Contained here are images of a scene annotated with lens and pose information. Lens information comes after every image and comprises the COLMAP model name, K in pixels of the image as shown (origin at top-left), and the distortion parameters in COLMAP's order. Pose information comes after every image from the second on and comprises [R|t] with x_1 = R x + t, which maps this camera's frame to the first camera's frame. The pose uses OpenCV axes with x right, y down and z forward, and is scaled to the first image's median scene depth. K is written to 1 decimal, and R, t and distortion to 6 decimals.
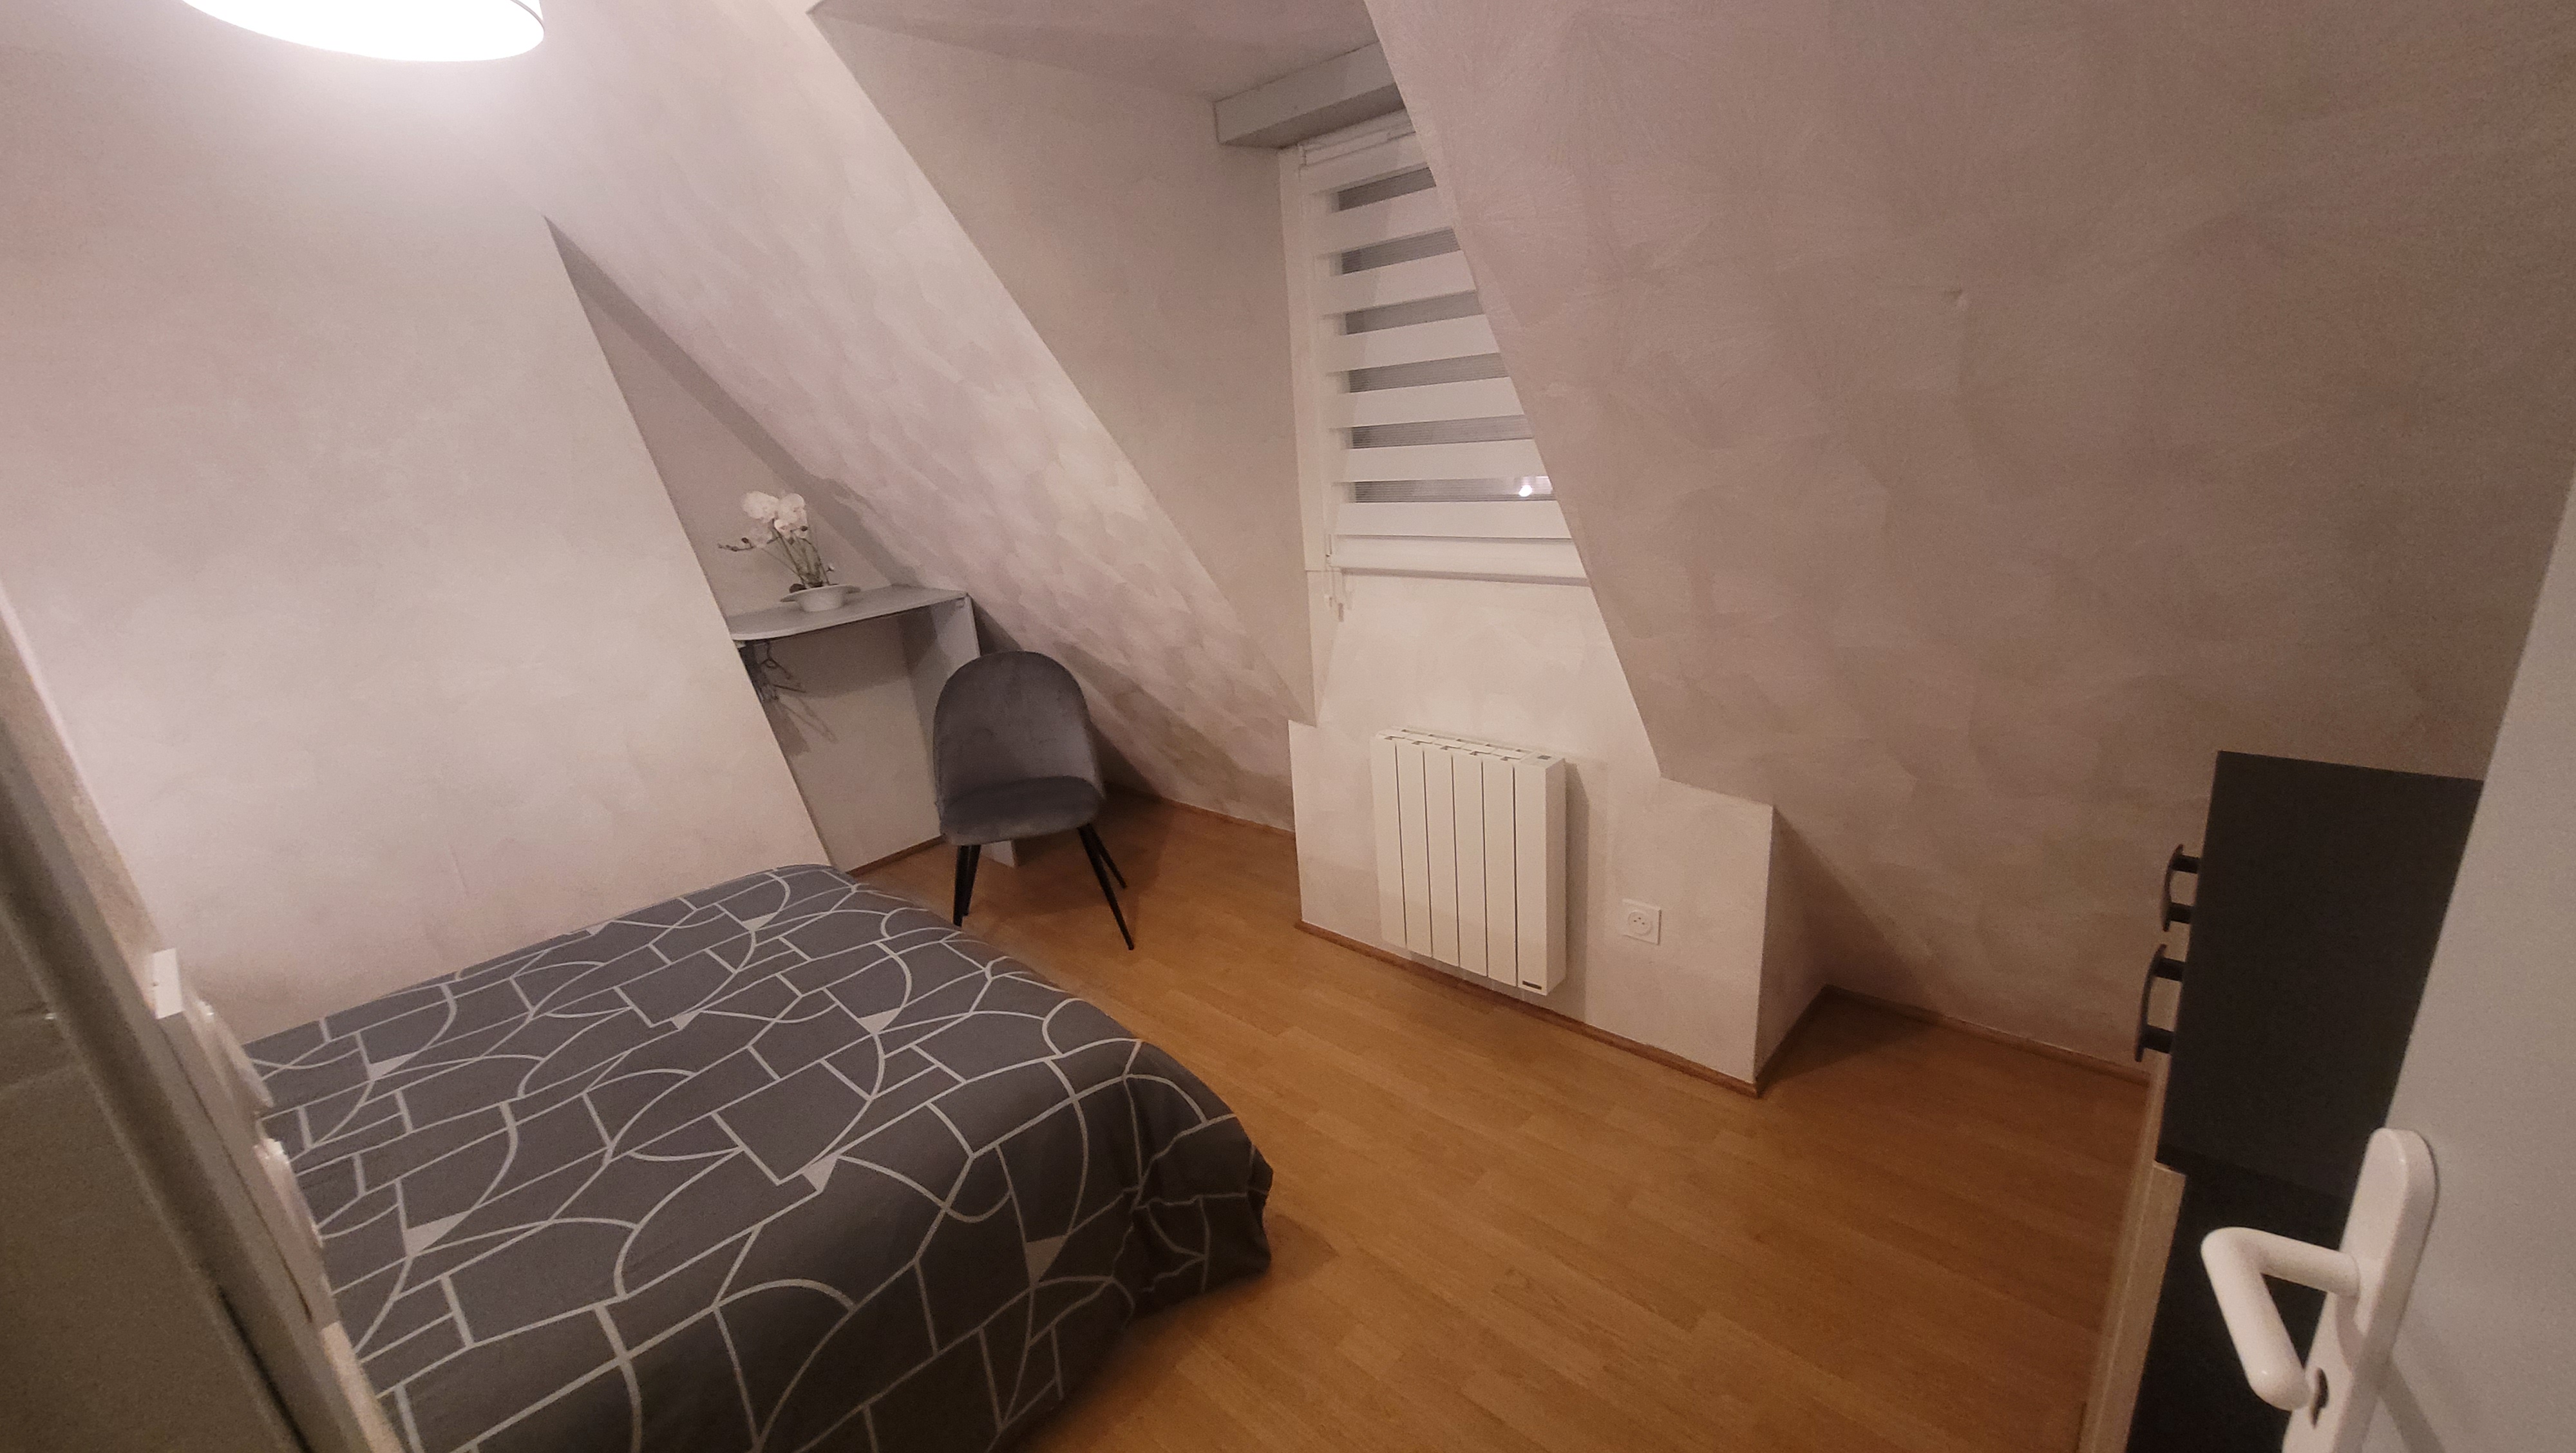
lens RADIAL K [[1021.7, 0, 1293.0], [0, 1021.7, 738.4], [0, 0, 1]] dist [0.002578, -0.000088]
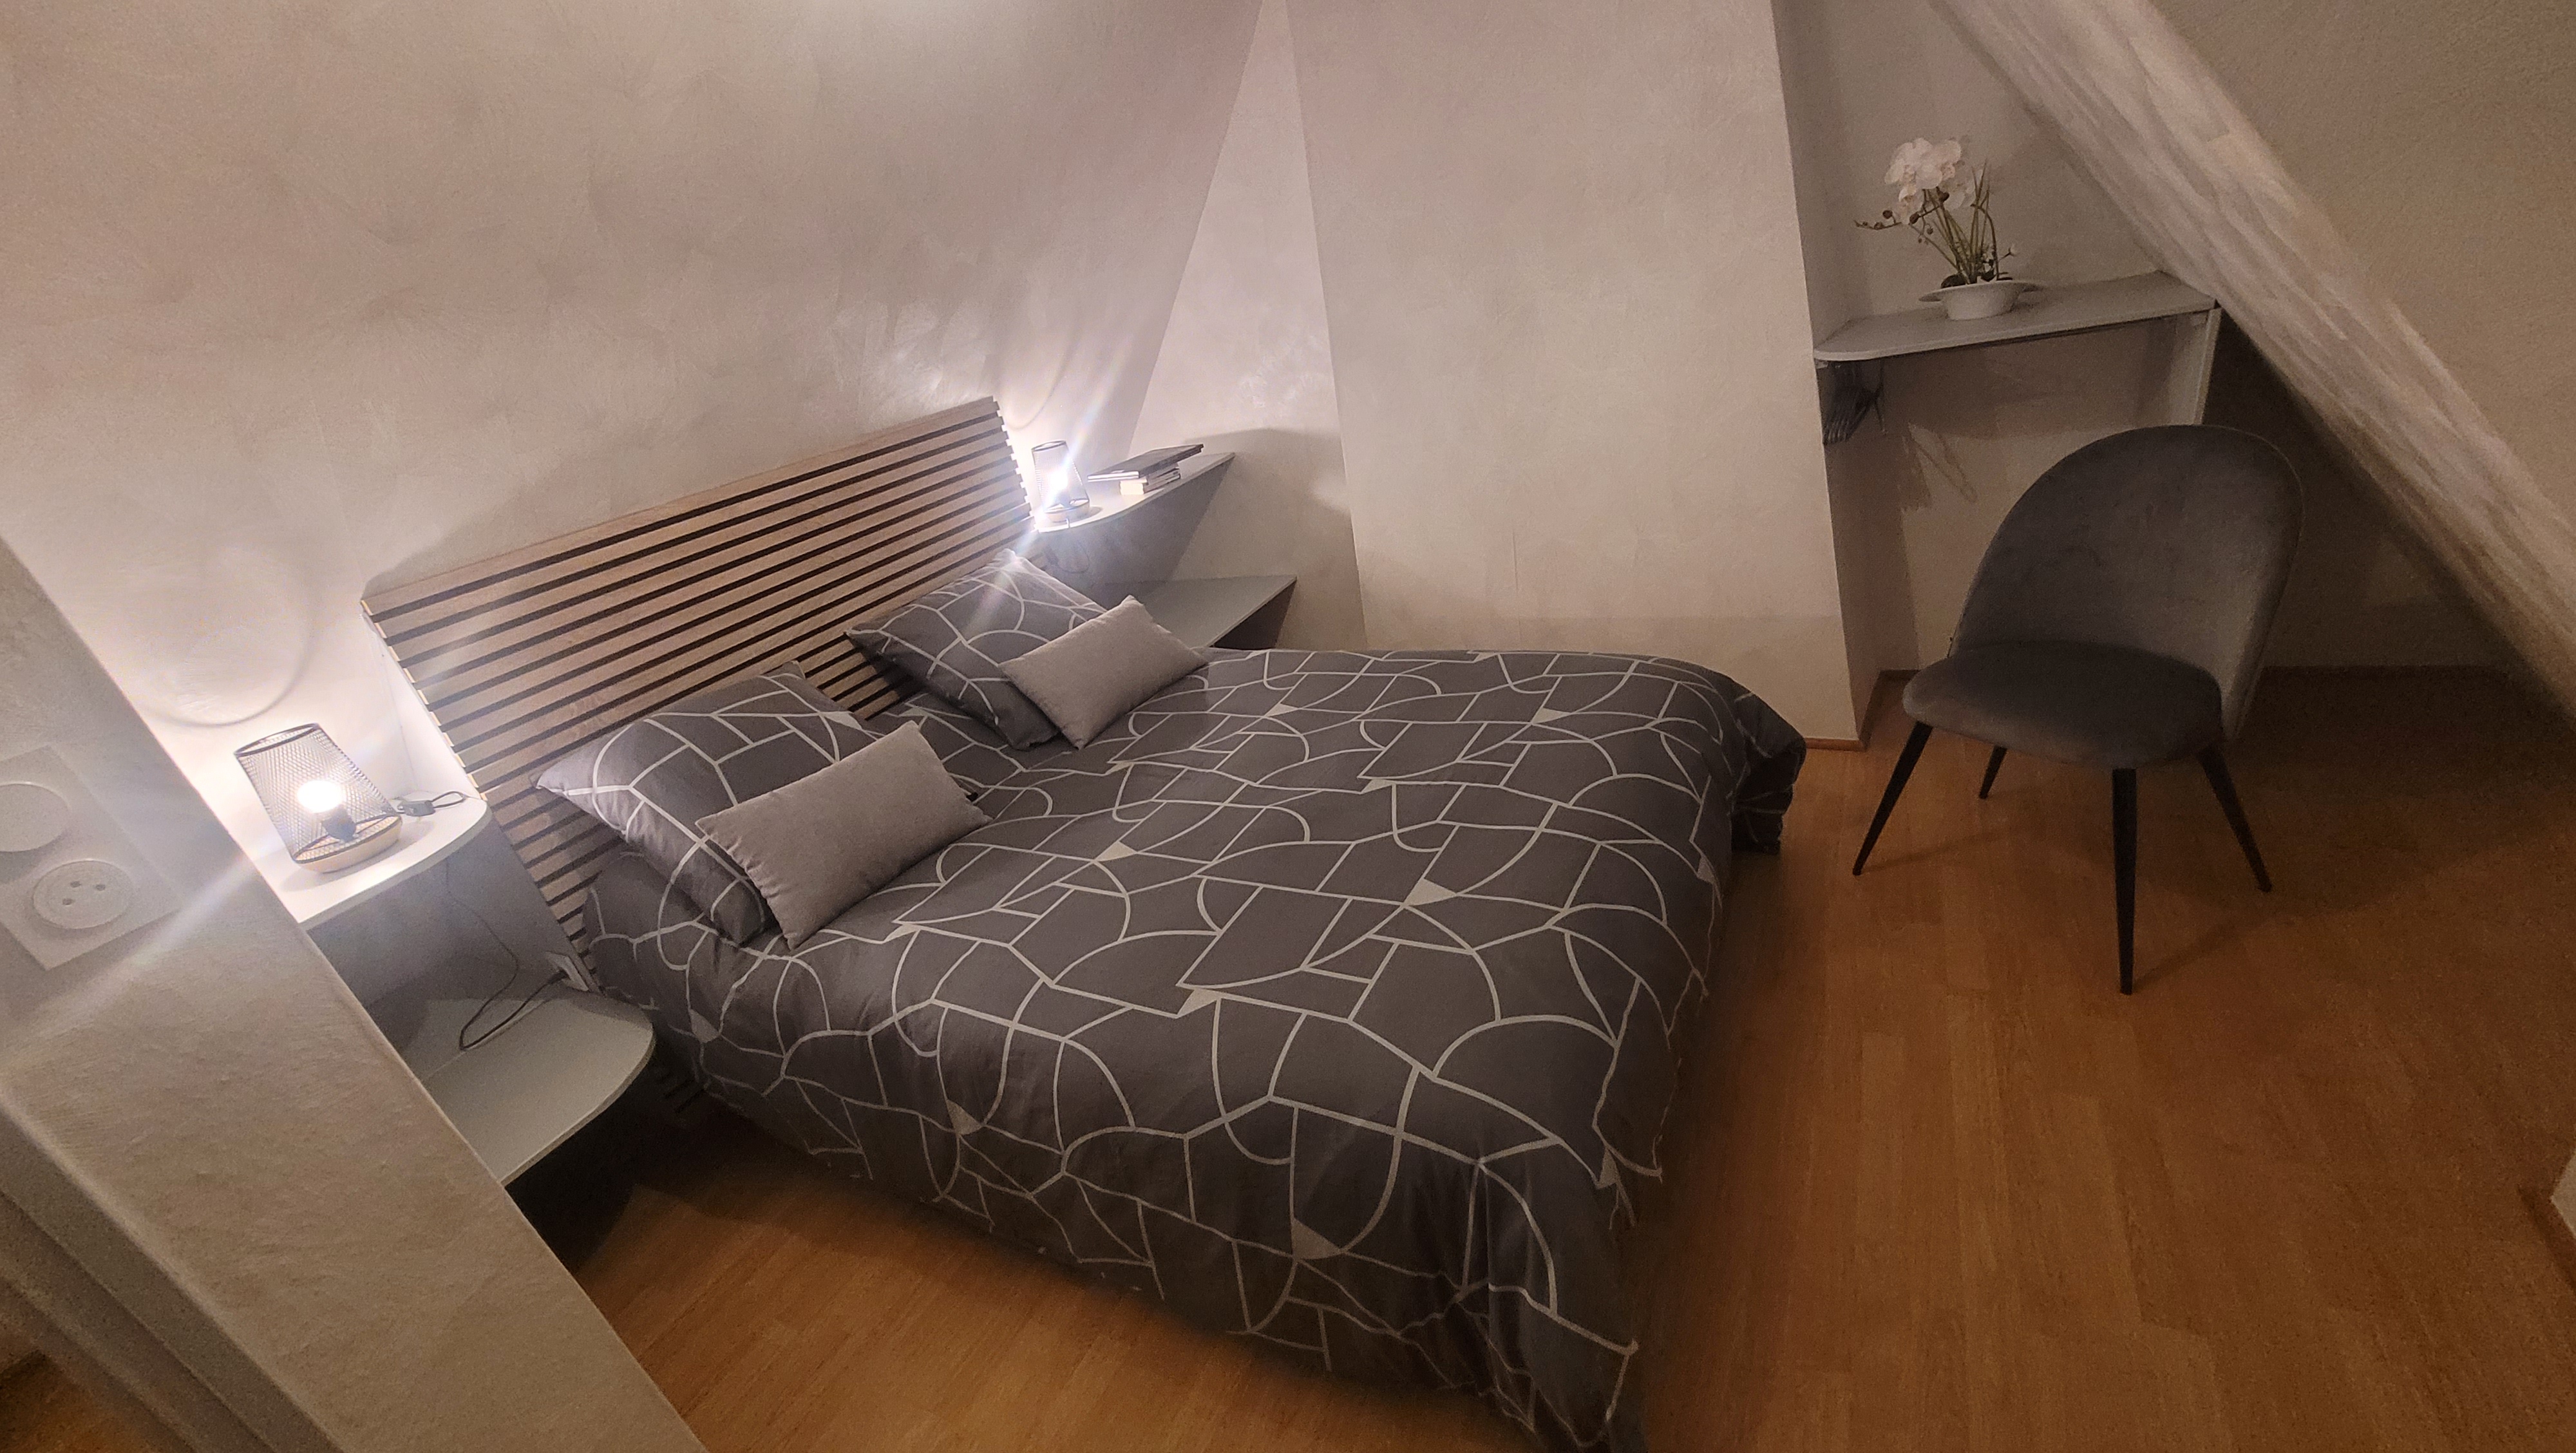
lens RADIAL K [[1021.7, 0, 1293.0], [0, 1021.7, 738.4], [0, 0, 1]] dist [0.002578, -0.000088]
pose [[0.271309, 0.435042, -0.858563, 0.230328], [-0.111437, 0.900220, 0.420935, -0.178257], [0.956019, -0.018528, 0.292718, 0.562173]]
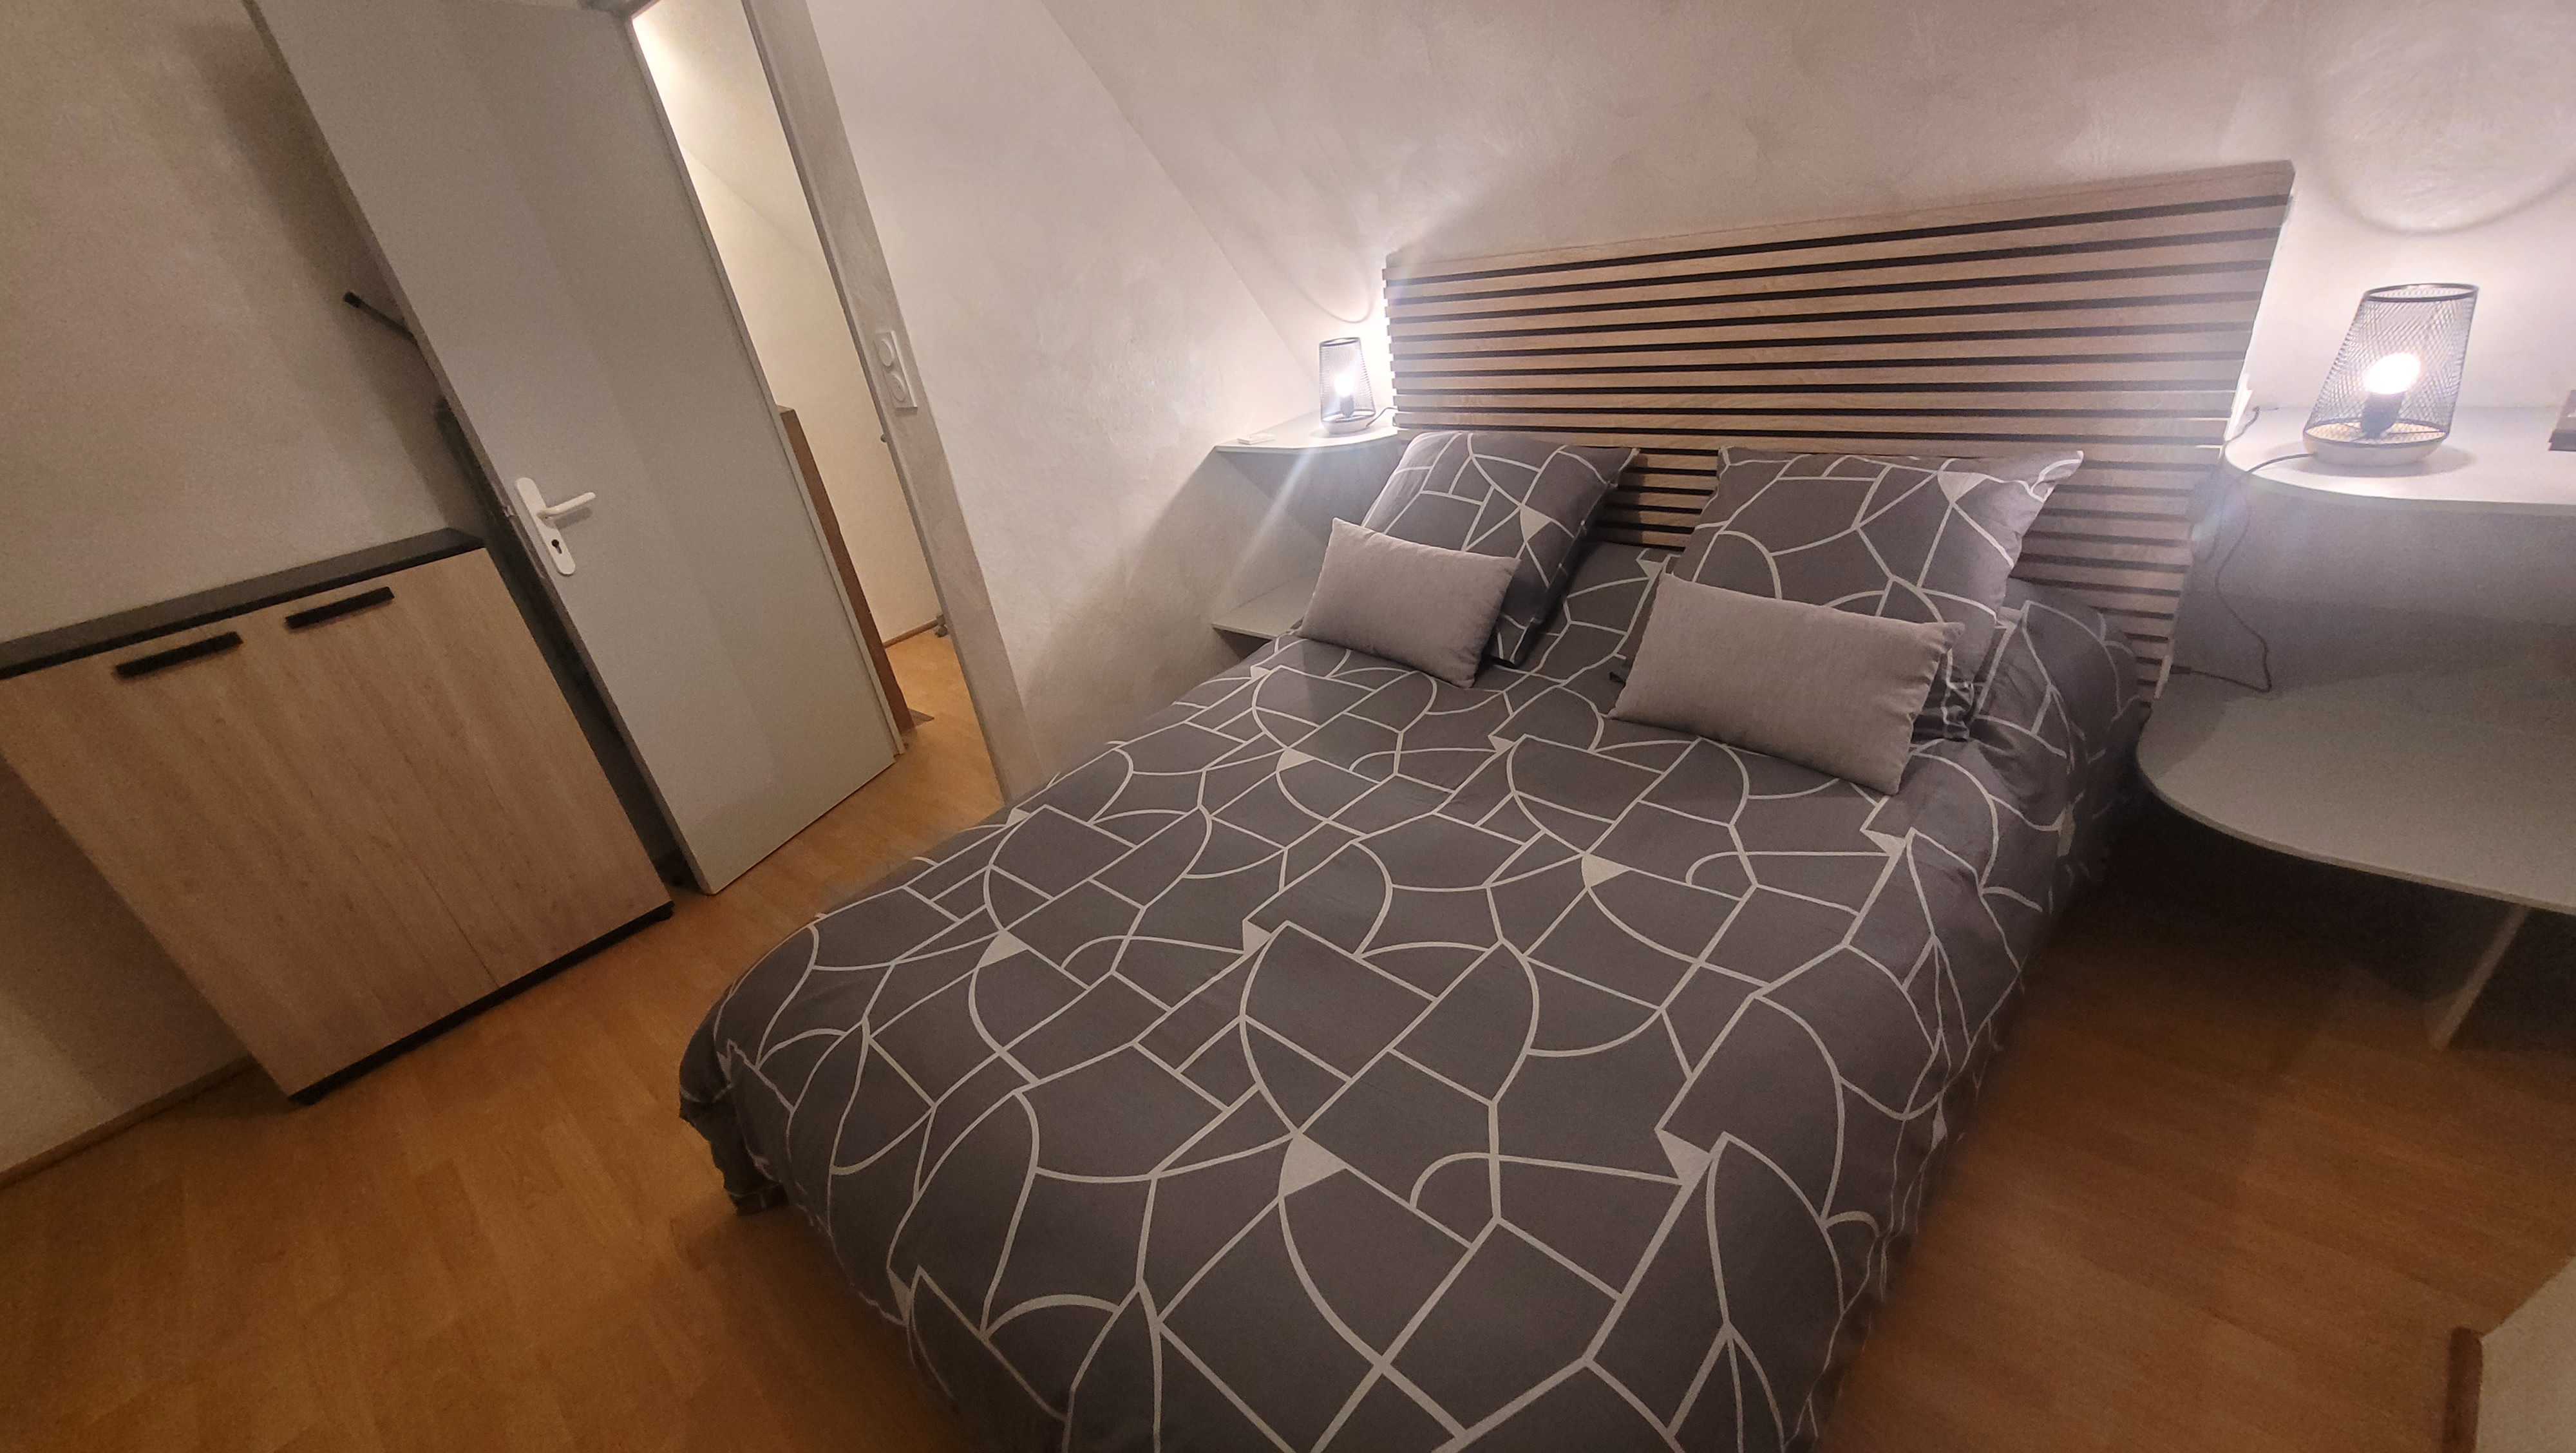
lens RADIAL K [[1021.7, 0, 1293.0], [0, 1021.7, 738.4], [0, 0, 1]] dist [0.002578, -0.000088]
pose [[-0.973452, 0.207270, 0.097110, -0.665756], [0.214964, 0.682129, 0.698921, -0.327742], [0.078624, 0.701241, -0.708575, 1.317326]]
